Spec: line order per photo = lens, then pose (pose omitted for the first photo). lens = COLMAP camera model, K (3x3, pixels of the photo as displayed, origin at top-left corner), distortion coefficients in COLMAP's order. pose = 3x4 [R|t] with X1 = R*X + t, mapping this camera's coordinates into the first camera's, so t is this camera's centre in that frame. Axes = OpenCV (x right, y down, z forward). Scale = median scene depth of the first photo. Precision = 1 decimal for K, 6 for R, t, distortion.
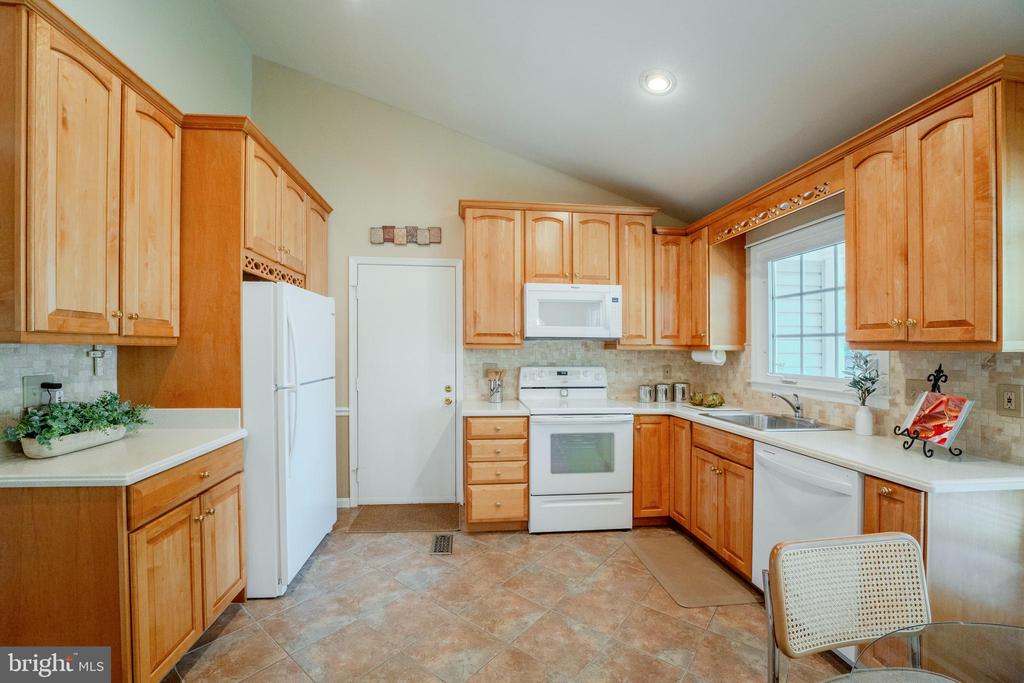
lens RADIAL K [[424.8, 0, 515.0], [0, 424.8, 336.7], [0, 0, 1]] dist [-0.021885, 0.003371]
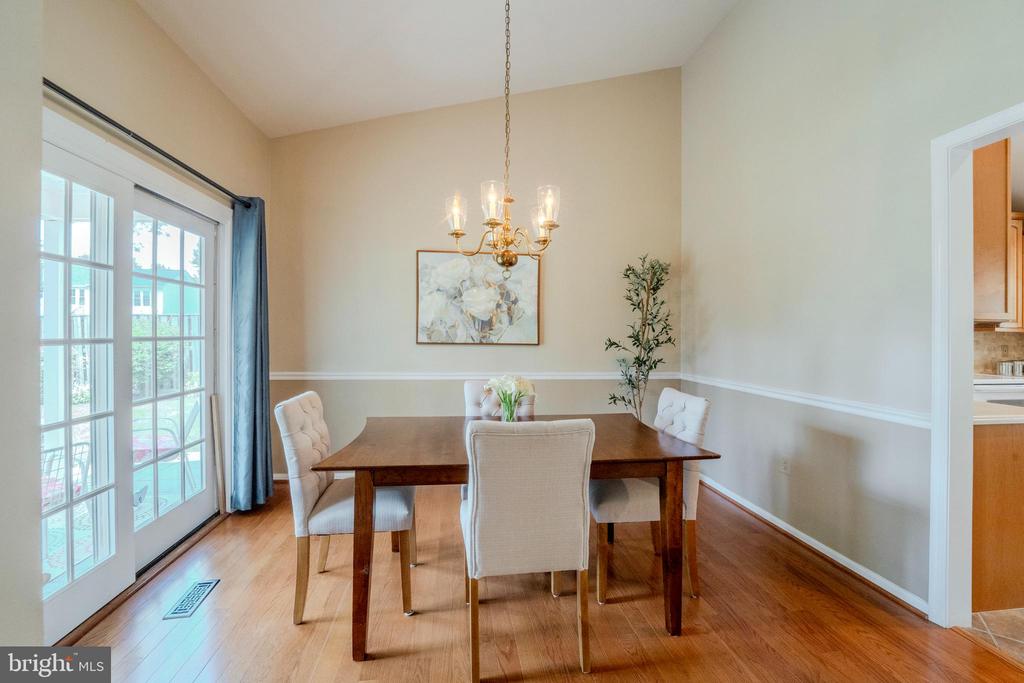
lens RADIAL K [[424.8, 0, 510.9], [0, 424.8, 336.5], [0, 0, 1]] dist [-0.021885, 0.003371]
pose [[0.999964, -0.001939, 0.008251, -1.362680], [0.001804, 0.999865, 0.016359, 0.028144], [-0.008282, -0.016344, 0.999832, -0.187245]]
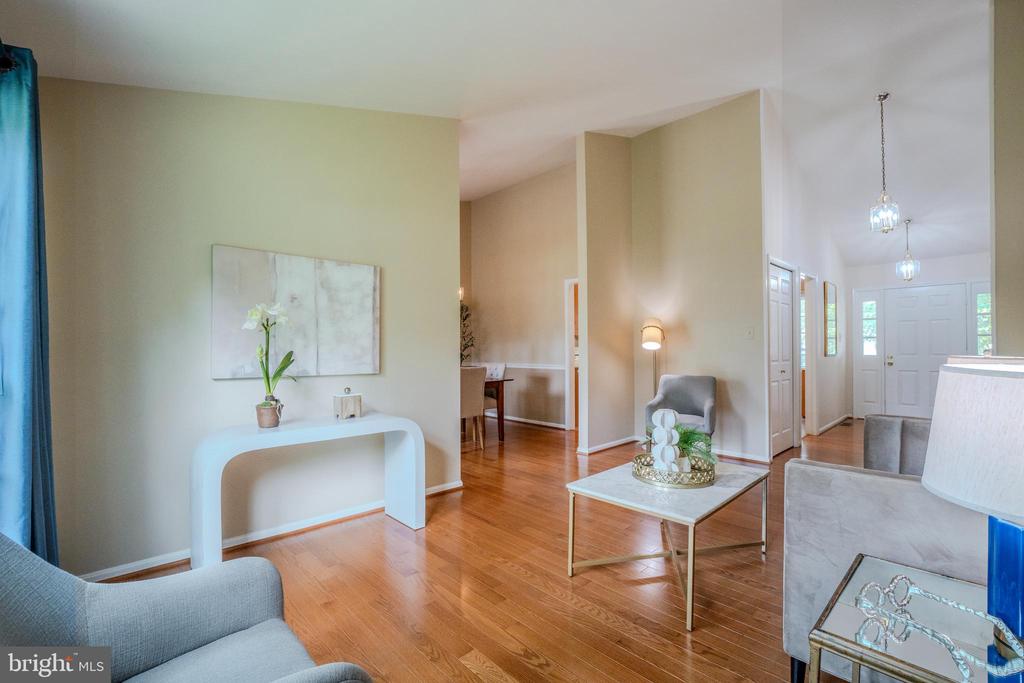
lens RADIAL K [[443.2, 0, 512.4], [0, 443.2, 349.0], [0, 0, 1]] dist [-0.021098, -0.000348]
pose [[0.803584, -0.002230, 0.595187, -2.265668], [-0.004548, 0.999941, 0.009888, 0.060912], [-0.595174, -0.010653, 0.803526, -1.204699]]
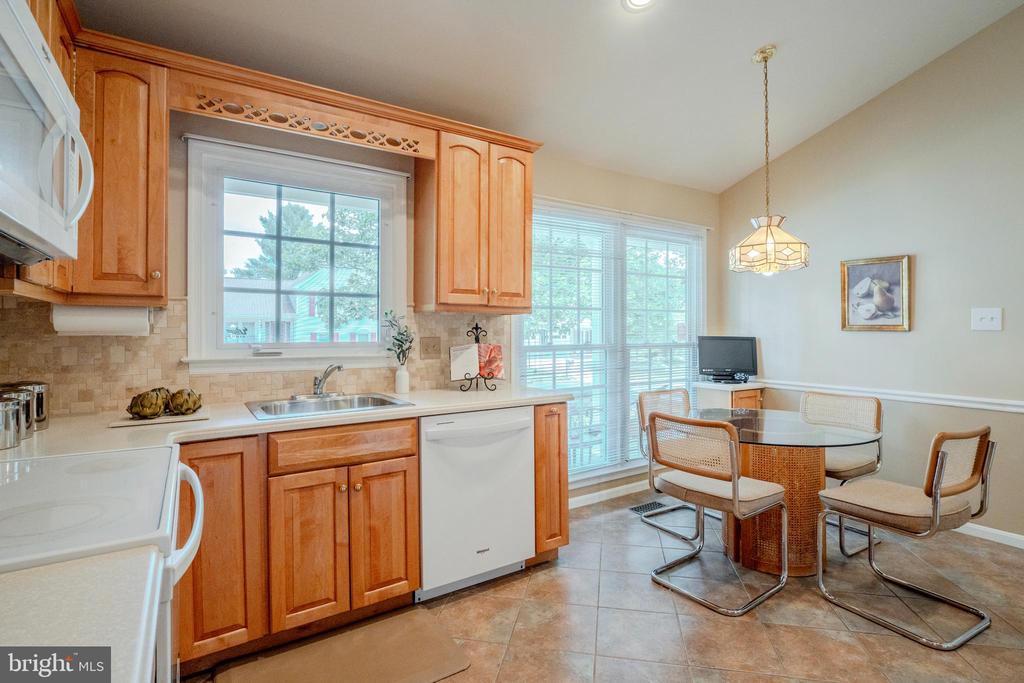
lens RADIAL K [[491.5, 0, 509.9], [0, 491.5, 313.6], [0, 0, 1]] dist [-0.009555, -0.000056]
pose [[-0.434713, 0.022592, 0.900286, -0.295874], [-0.028533, 0.998838, -0.038843, 0.059693], [-0.900117, -0.042574, -0.433563, 0.998829]]
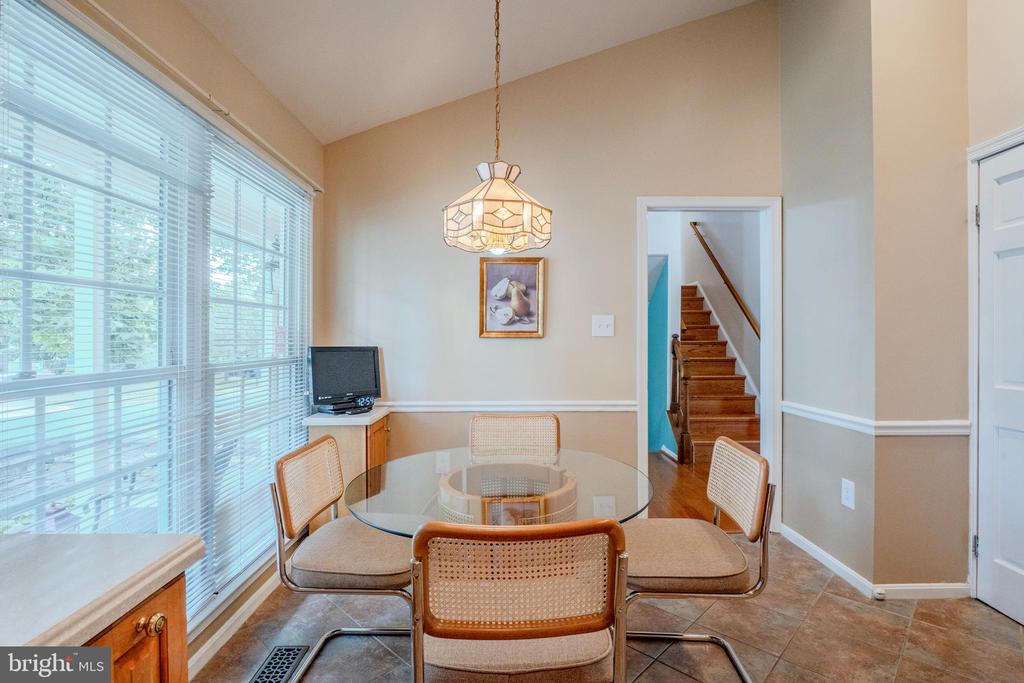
lens RADIAL K [[482.5, 0, 498.8], [0, 482.5, 335.4], [0, 0, 1]] dist [-0.003712, -0.000415]
pose [[-0.991230, -0.001201, 0.132145, 0.274334], [-0.005255, 0.999526, -0.030334, 0.058136], [-0.132046, -0.030762, -0.990766, 0.748291]]
